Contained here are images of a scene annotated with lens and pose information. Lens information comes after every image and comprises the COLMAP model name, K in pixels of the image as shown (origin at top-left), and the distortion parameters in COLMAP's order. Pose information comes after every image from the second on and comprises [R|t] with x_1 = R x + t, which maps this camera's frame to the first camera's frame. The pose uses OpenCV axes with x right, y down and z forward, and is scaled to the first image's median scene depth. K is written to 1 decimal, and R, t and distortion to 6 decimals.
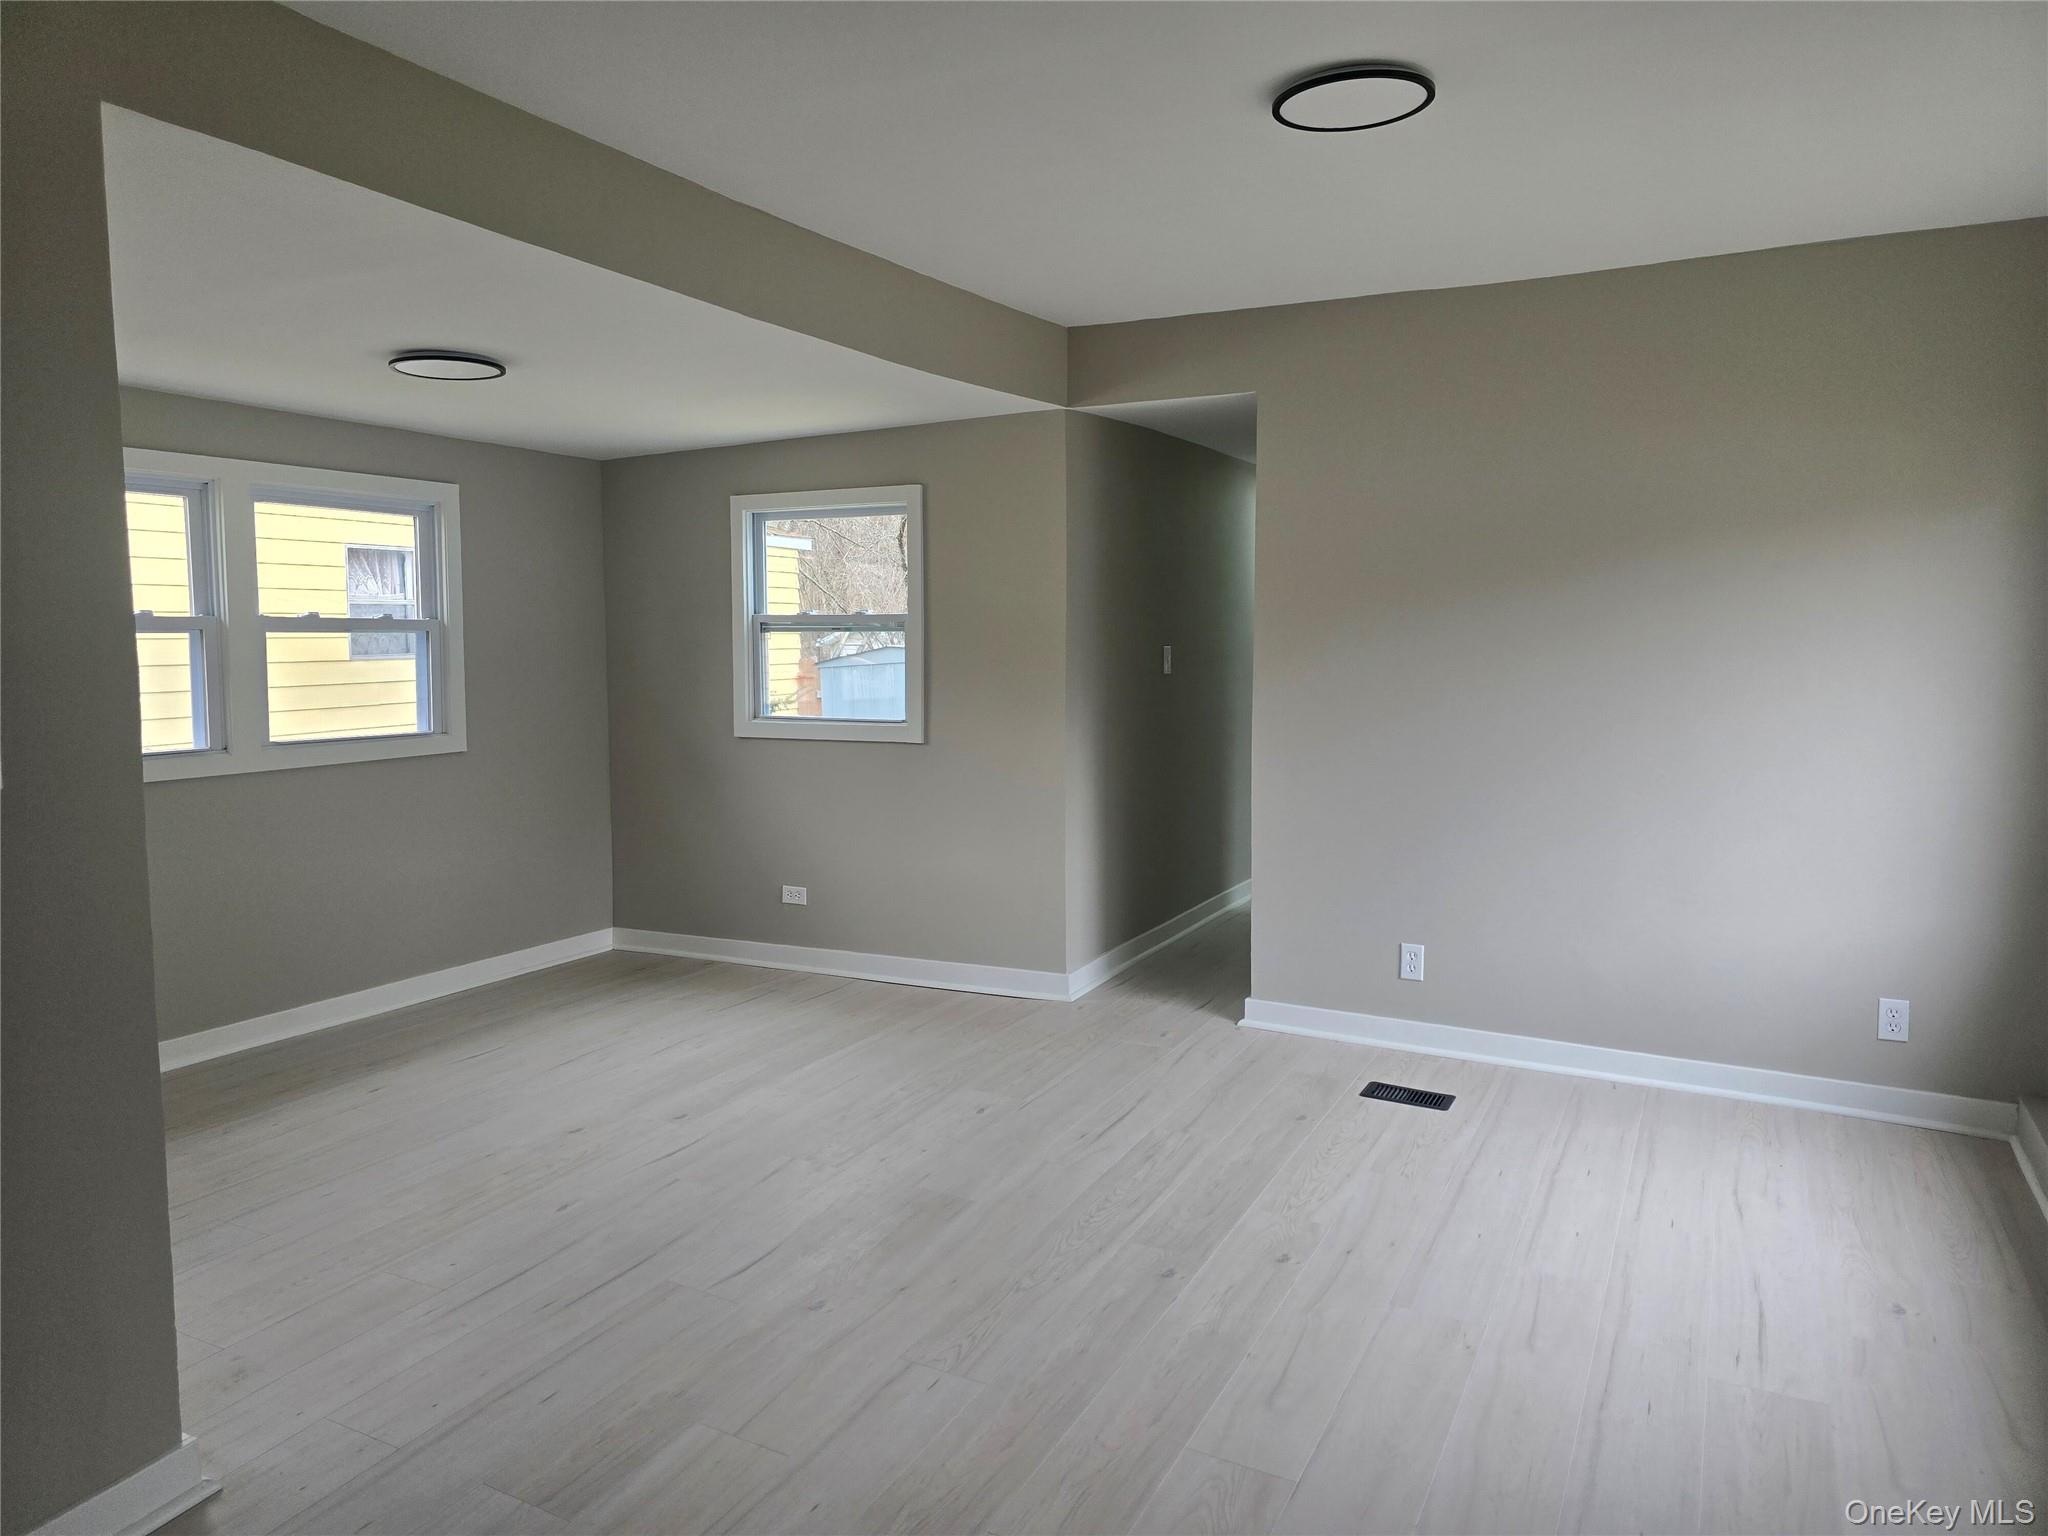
lens RADIAL K [[1346.5, 0, 1024.0], [0, 1346.5, 768.0], [0, 0, 1]] dist [0.093068, -0.111235]
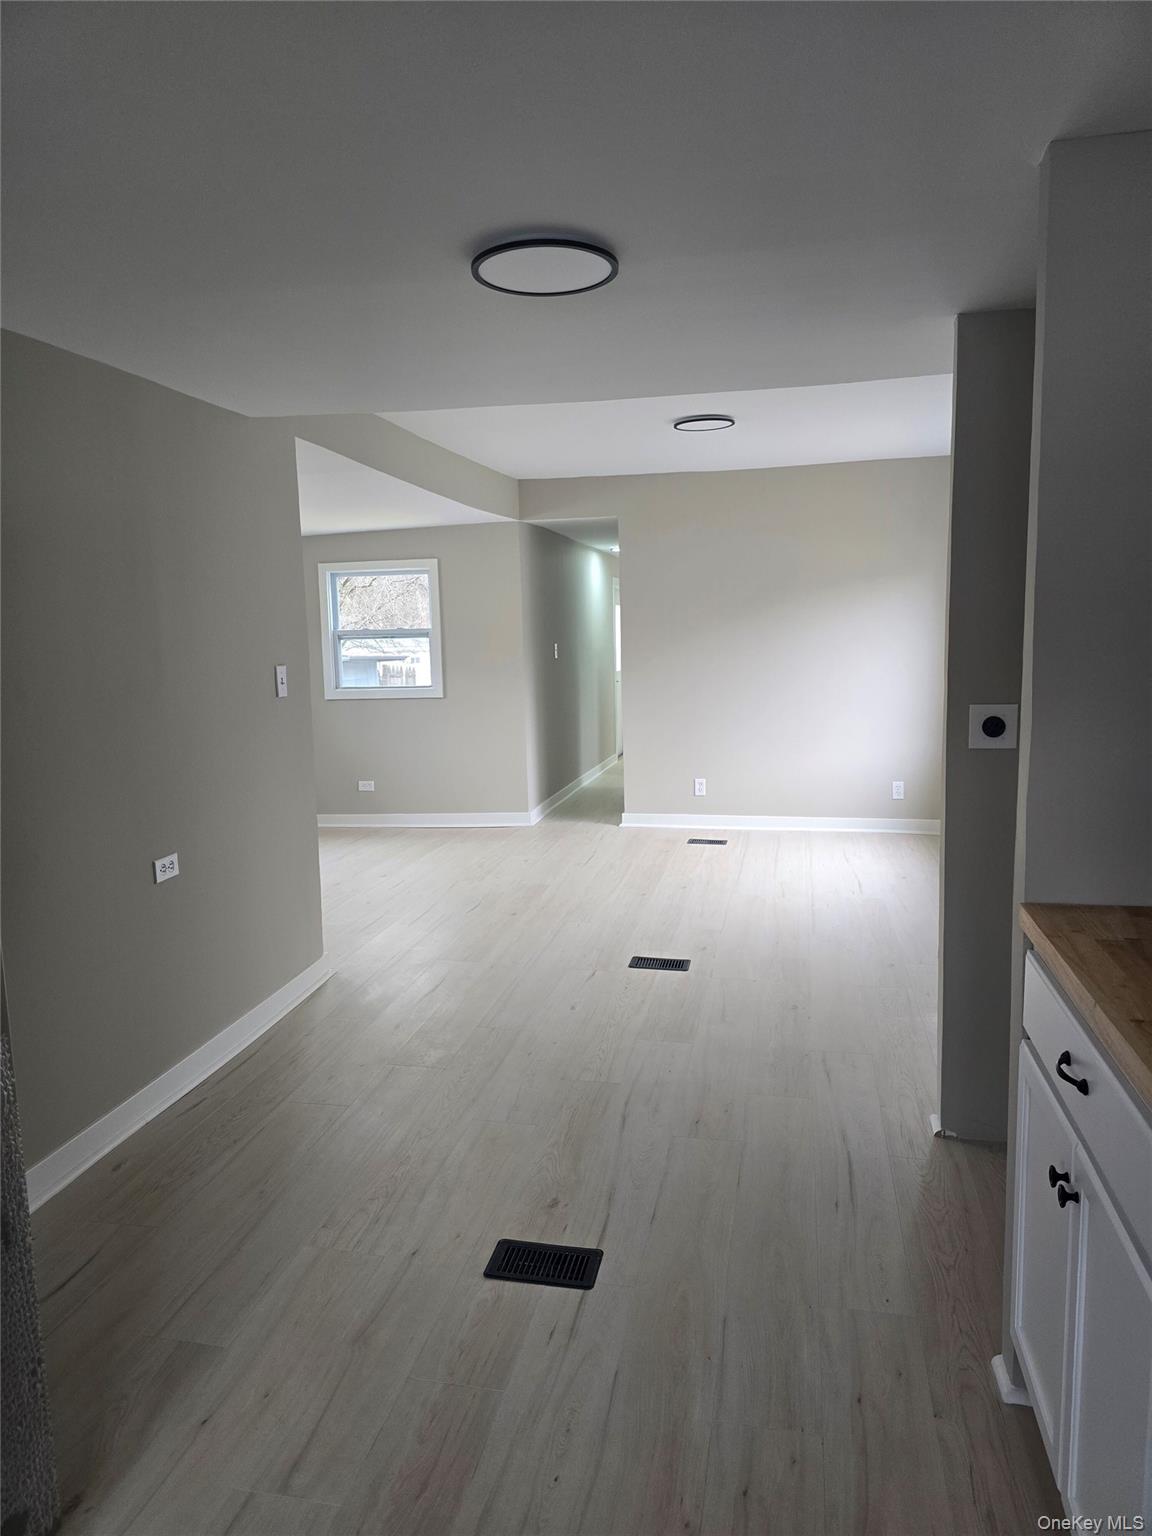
lens RADIAL K [[1040.5, 0, 577.0], [0, 1040.5, 790.5], [0, 0, 1]] dist [0.095840, -0.115662]
pose [[0.960633, -0.064233, 0.270293, -0.304567], [0.053122, 0.997423, 0.048230, 0.052333], [-0.272694, -0.031973, 0.961569, -0.462874]]
